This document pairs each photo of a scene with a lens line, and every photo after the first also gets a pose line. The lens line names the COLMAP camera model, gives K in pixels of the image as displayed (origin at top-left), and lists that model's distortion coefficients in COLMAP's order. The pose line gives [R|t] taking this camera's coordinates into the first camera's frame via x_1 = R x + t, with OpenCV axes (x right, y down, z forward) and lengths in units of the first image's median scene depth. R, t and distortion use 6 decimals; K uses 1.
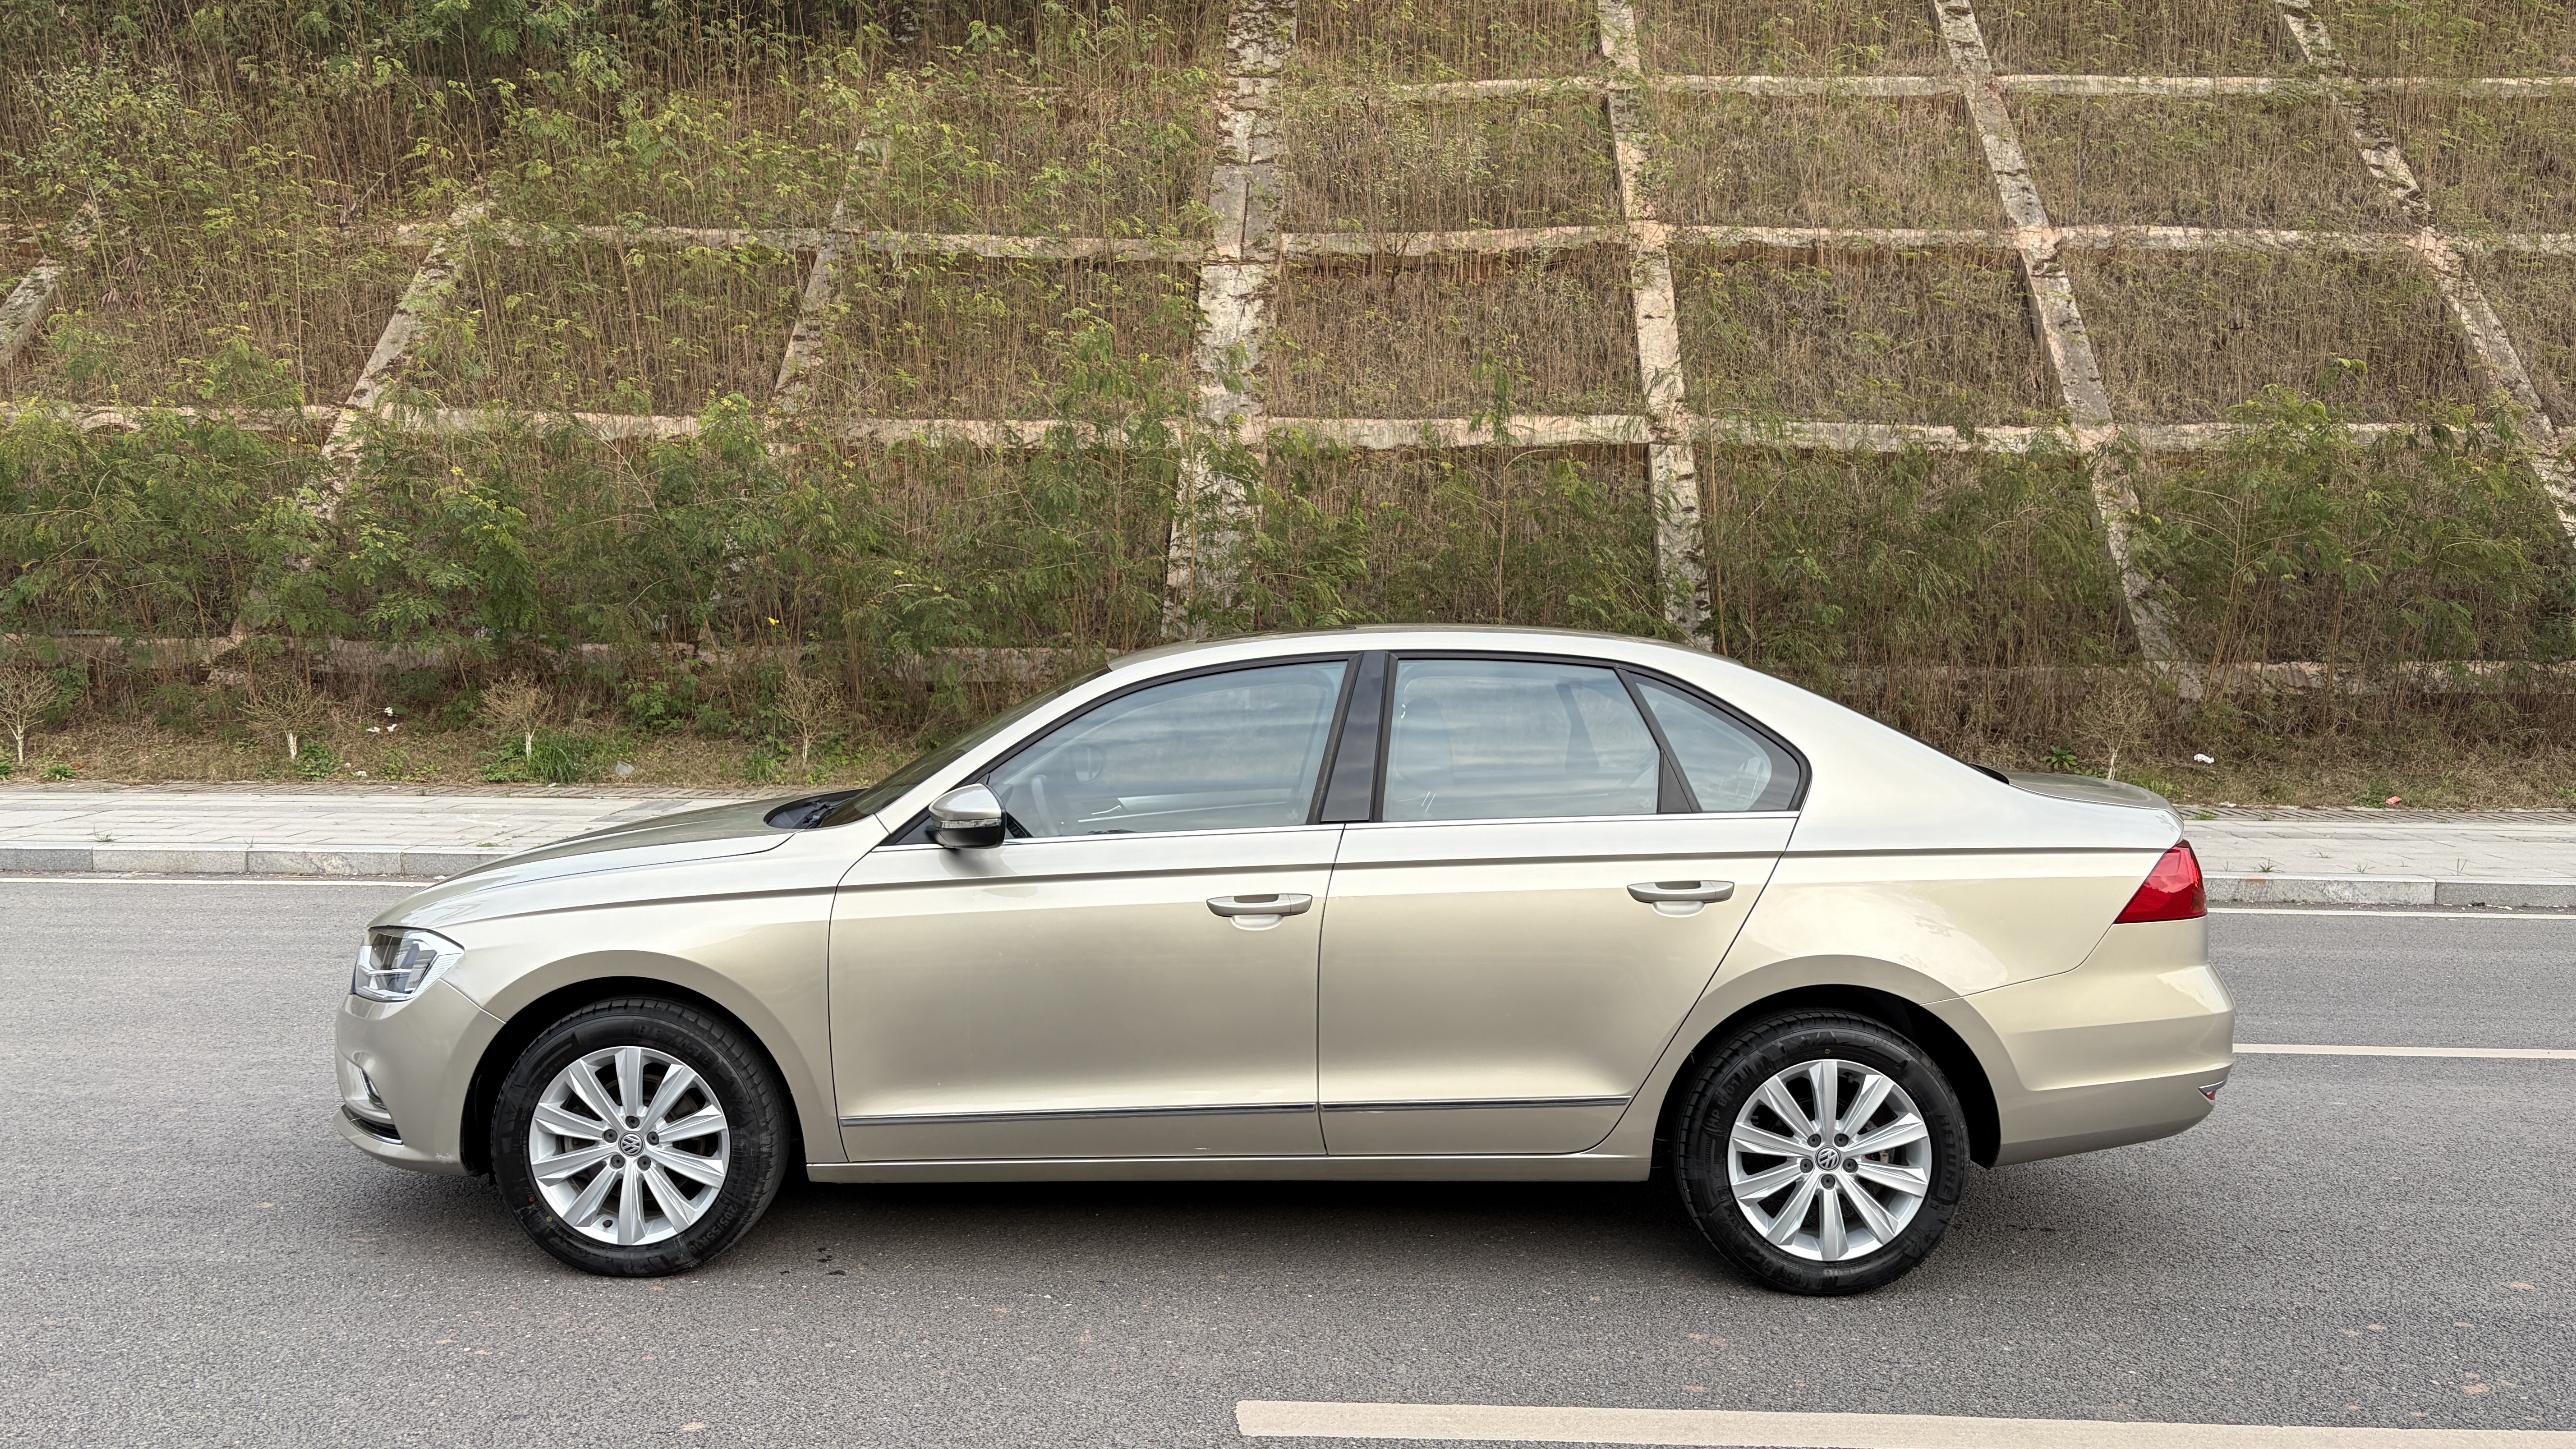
lens RADIAL K [[1944.1, 0, 1268.9], [0, 1944.1, 737.2], [0, 0, 1]] dist [0.033799, -0.038316]
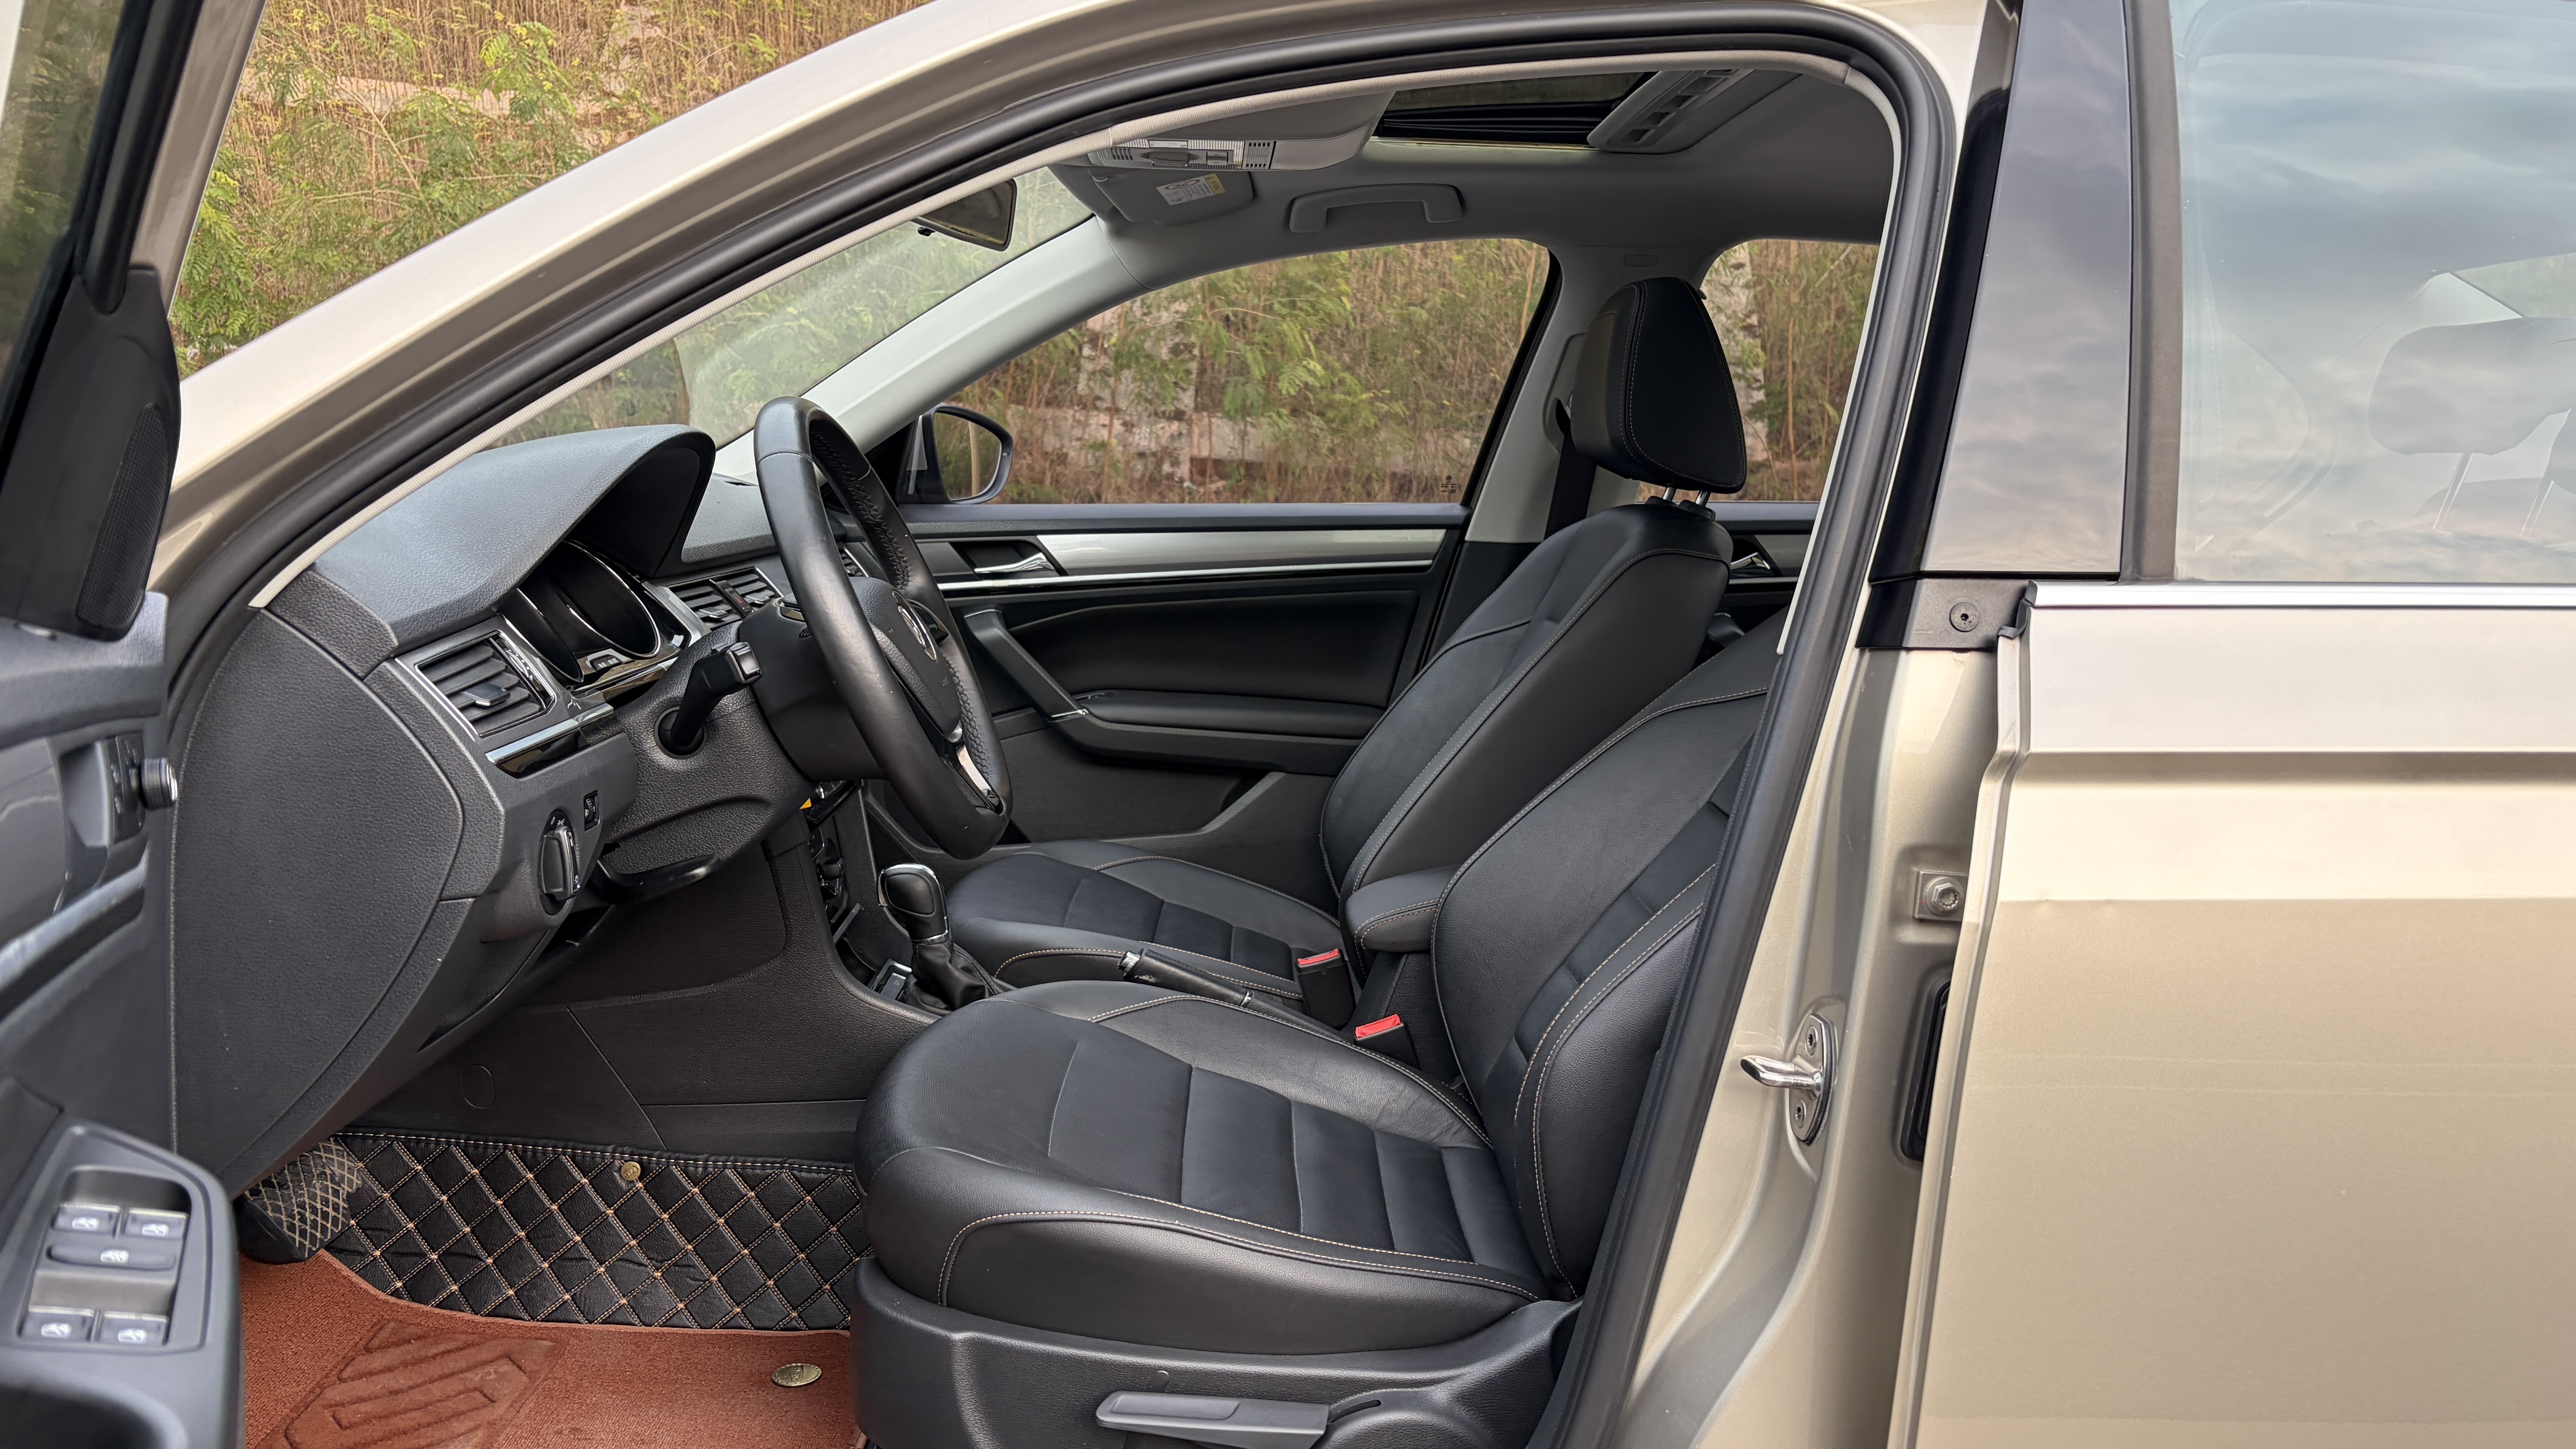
lens RADIAL K [[1944.1, 0, 1282.8], [0, 1944.1, 726.1], [0, 0, 1]] dist [0.033799, -0.038316]
pose [[0.997464, 0.035844, 0.061489, -0.016334], [-0.041116, 0.995383, 0.086727, 0.011036], [-0.058096, -0.089035, 0.994333, 0.189833]]
